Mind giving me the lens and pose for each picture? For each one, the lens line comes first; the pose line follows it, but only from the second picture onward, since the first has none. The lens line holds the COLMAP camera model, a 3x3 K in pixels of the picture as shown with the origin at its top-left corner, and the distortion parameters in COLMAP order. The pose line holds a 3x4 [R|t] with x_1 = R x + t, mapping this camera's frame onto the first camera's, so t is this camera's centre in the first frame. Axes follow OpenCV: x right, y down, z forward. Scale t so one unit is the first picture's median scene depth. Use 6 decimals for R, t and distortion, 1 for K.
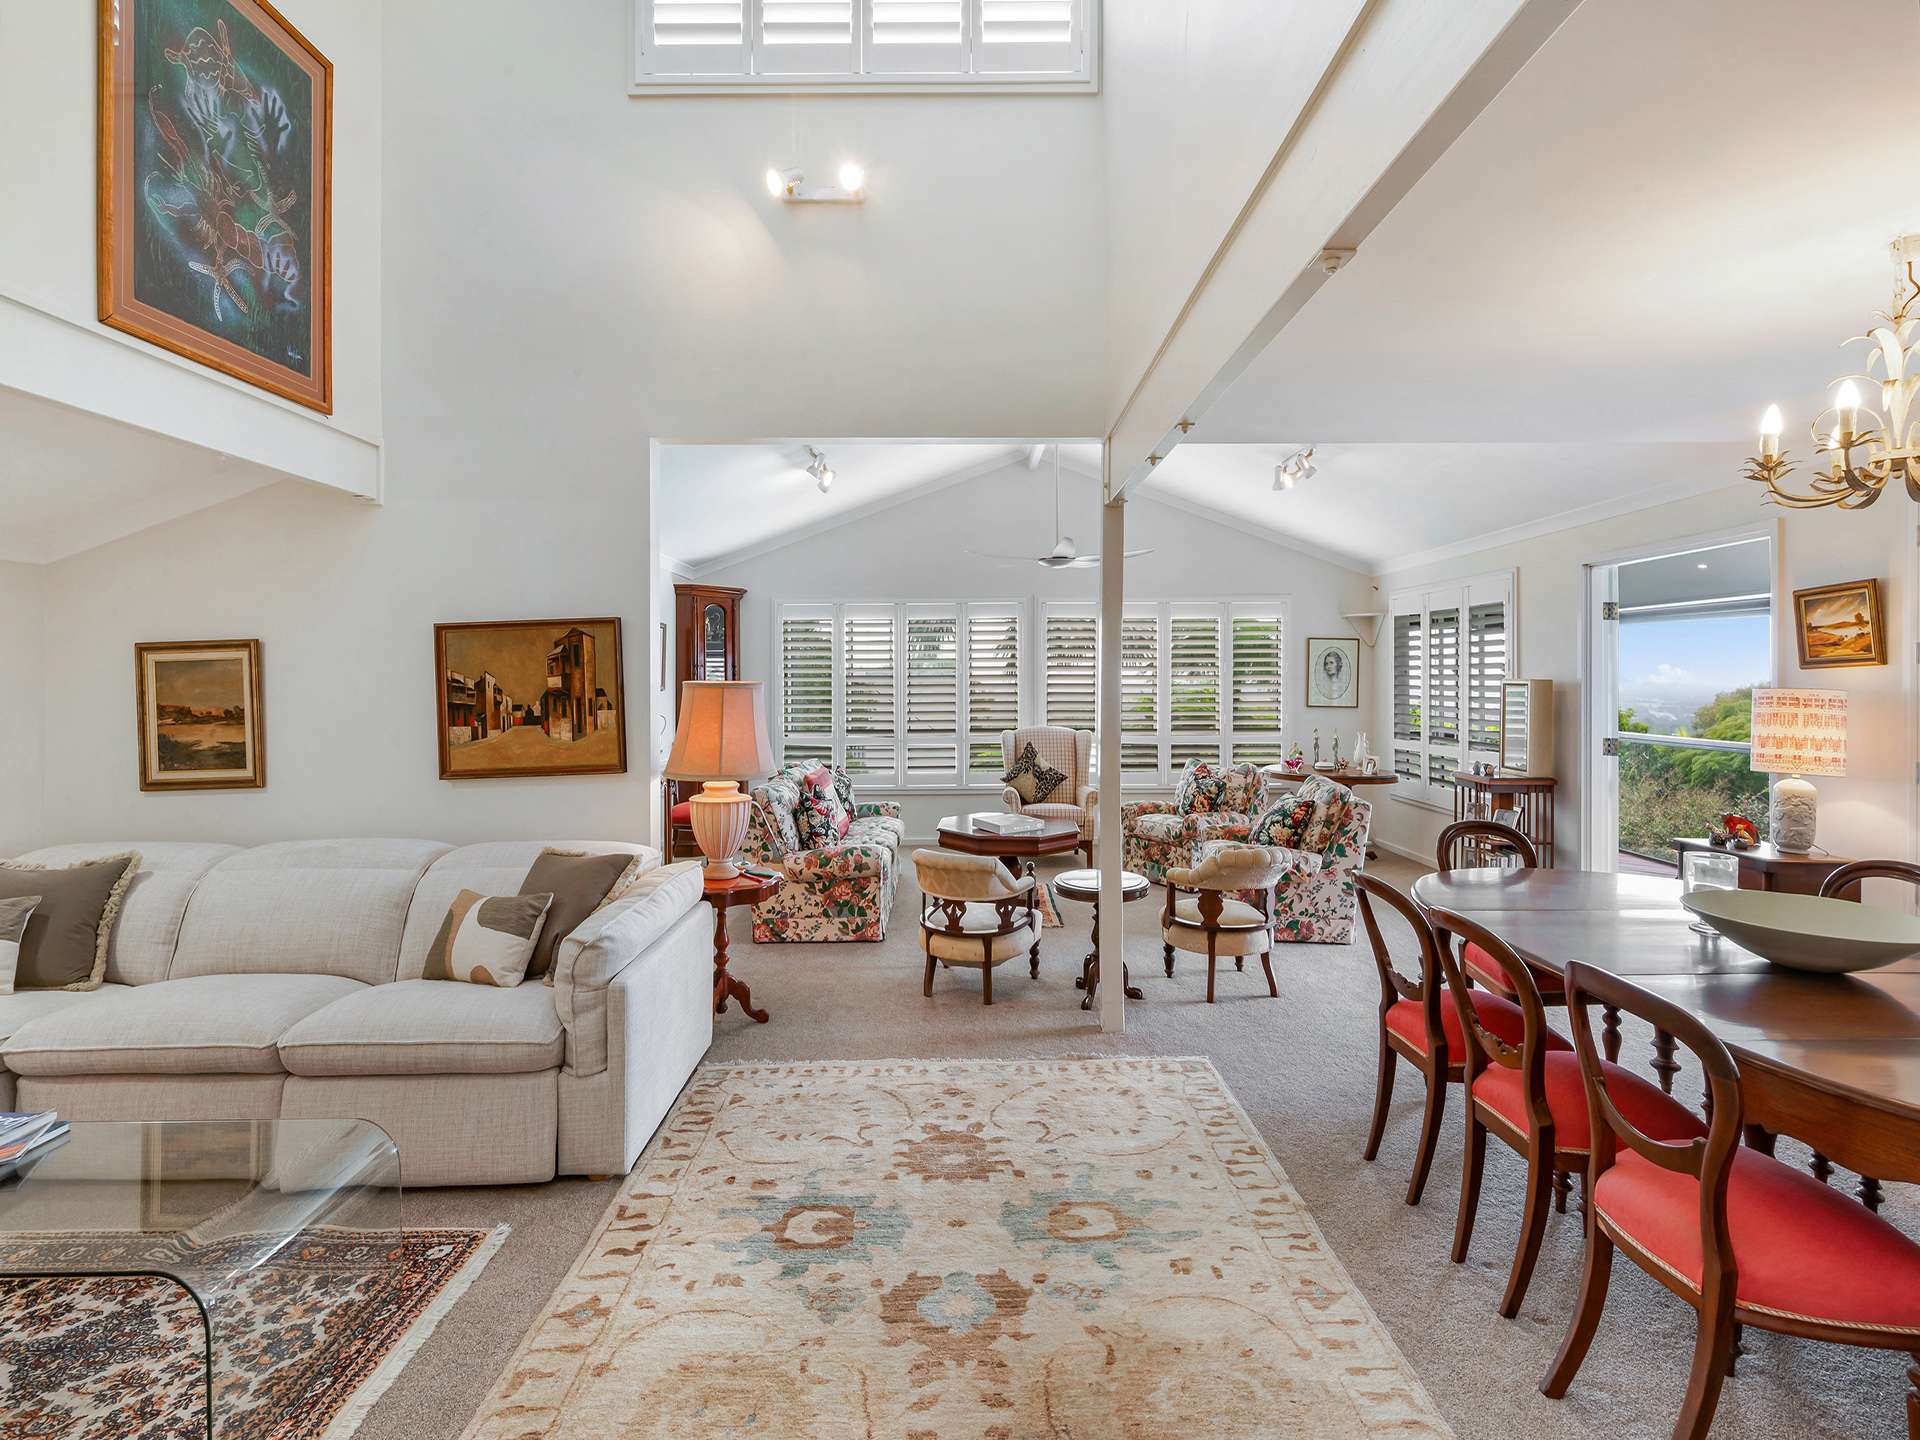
lens RADIAL K [[898.7, 0, 963.9], [0, 898.7, 686.1], [0, 0, 1]] dist [-0.000231, 0.000087]
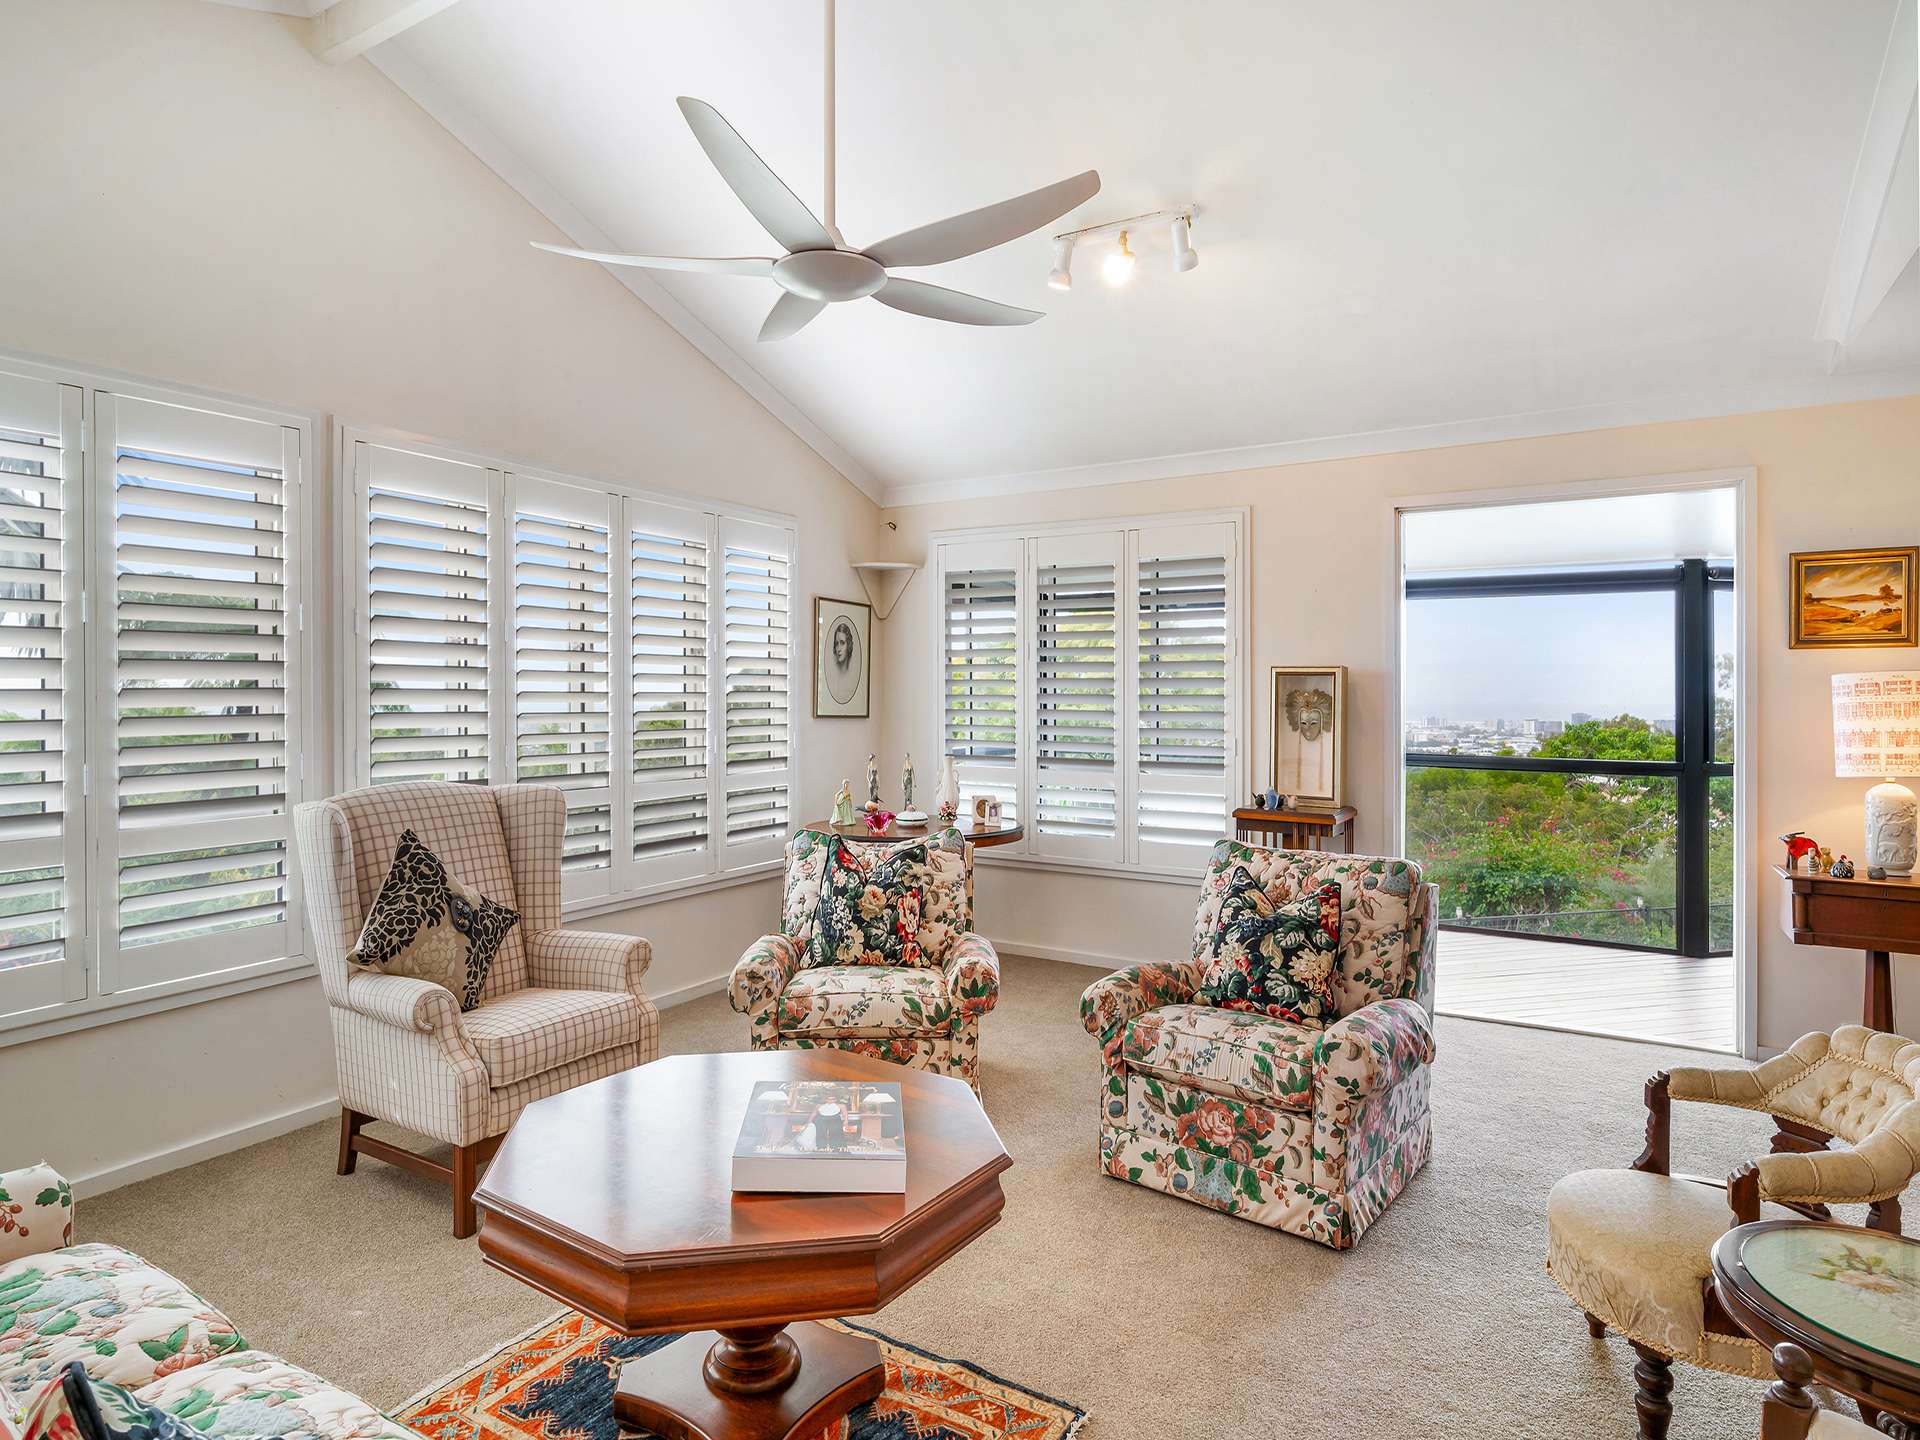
lens RADIAL K [[1060.9, 0, 974.6], [0, 1060.9, 692.2], [0, 0, 1]] dist [-0.007596, -0.002738]
pose [[0.541452, -0.006579, 0.840706, -0.297449], [0.007101, 0.999969, 0.003252, 0.012221], [-0.840702, 0.004210, 0.541482, 1.118102]]
